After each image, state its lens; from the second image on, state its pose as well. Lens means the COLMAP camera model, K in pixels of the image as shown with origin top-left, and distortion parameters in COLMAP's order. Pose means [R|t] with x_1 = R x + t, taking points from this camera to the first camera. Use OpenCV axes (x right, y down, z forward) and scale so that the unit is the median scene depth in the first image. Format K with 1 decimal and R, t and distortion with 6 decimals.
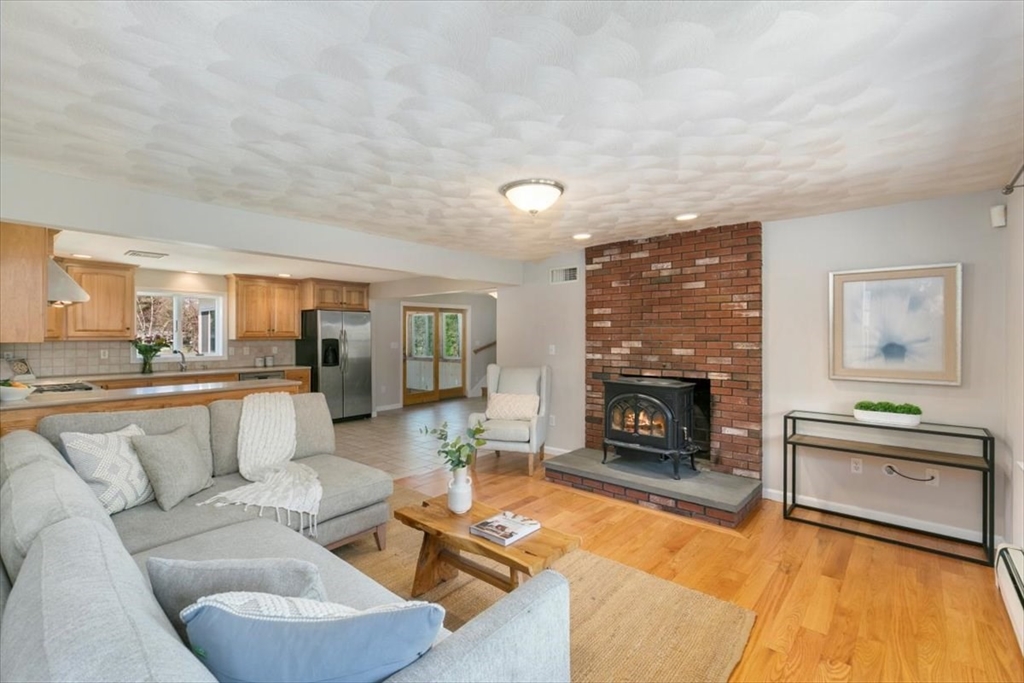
lens RADIAL K [[460.0, 0, 507.2], [0, 460.0, 336.2], [0, 0, 1]] dist [0.005425, -0.000874]
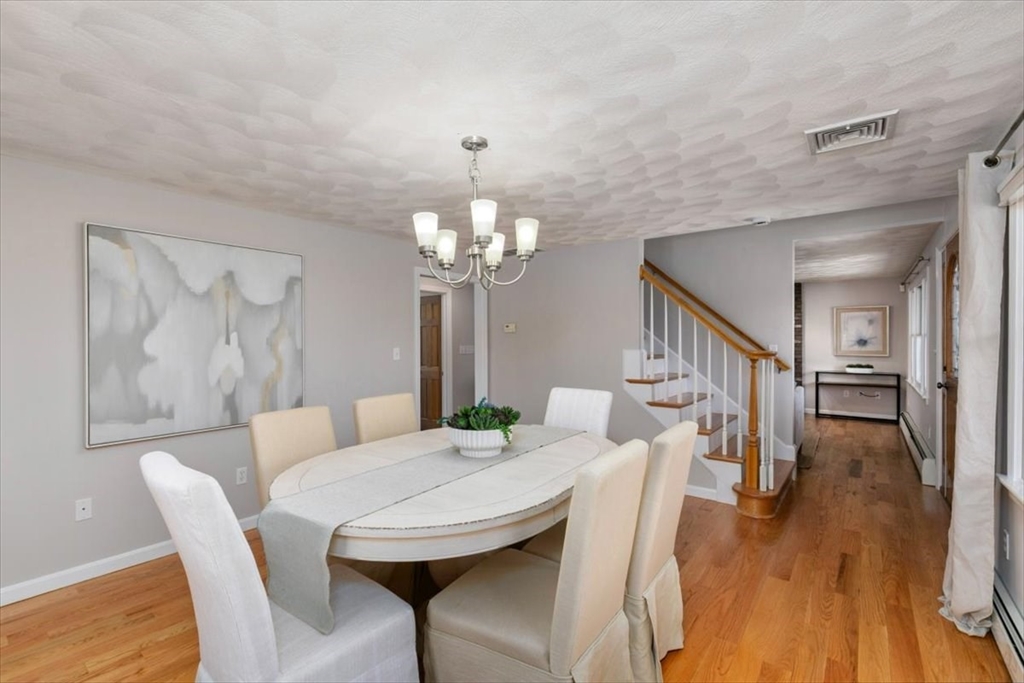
lens RADIAL K [[460.0, 0, 507.1], [0, 460.0, 339.1], [0, 0, 1]] dist [0.005425, -0.000874]
pose [[0.997882, -0.001214, 0.065040, -1.073746], [0.000977, 0.999993, 0.003679, 0.003911], [-0.065044, -0.003608, 0.997876, -1.175937]]
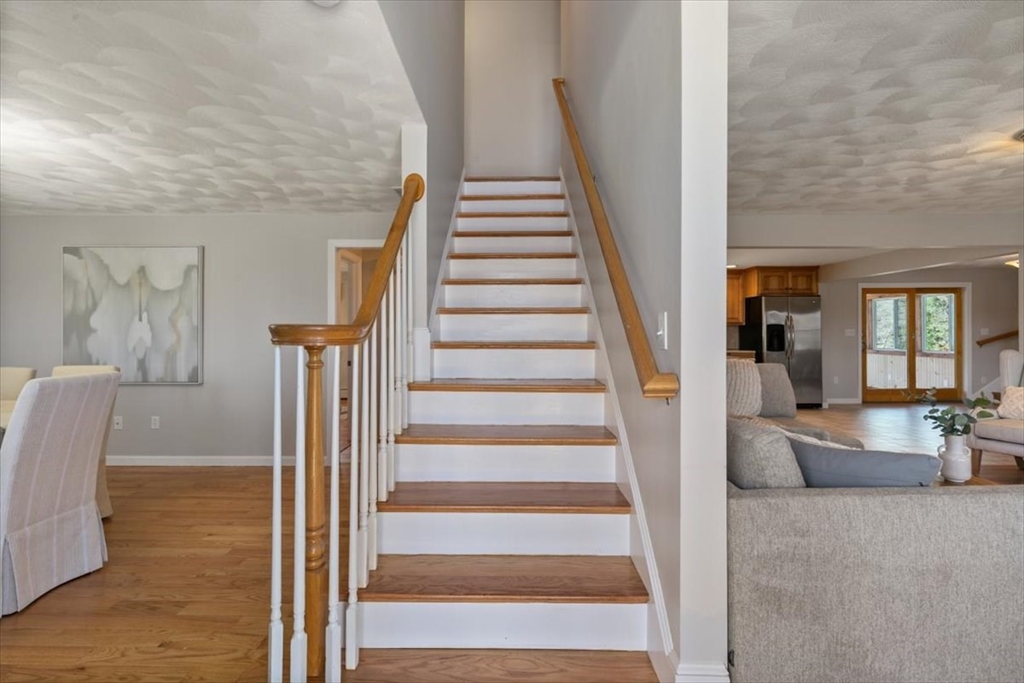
lens RADIAL K [[460.0, 0, 509.0], [0, 460.0, 328.0], [0, 0, 1]] dist [0.005425, -0.000874]
pose [[0.648089, -0.003663, -0.761555, 0.023519], [0.000346, 0.999990, -0.004515, 0.041928], [0.761564, 0.002663, 0.648084, -0.253490]]
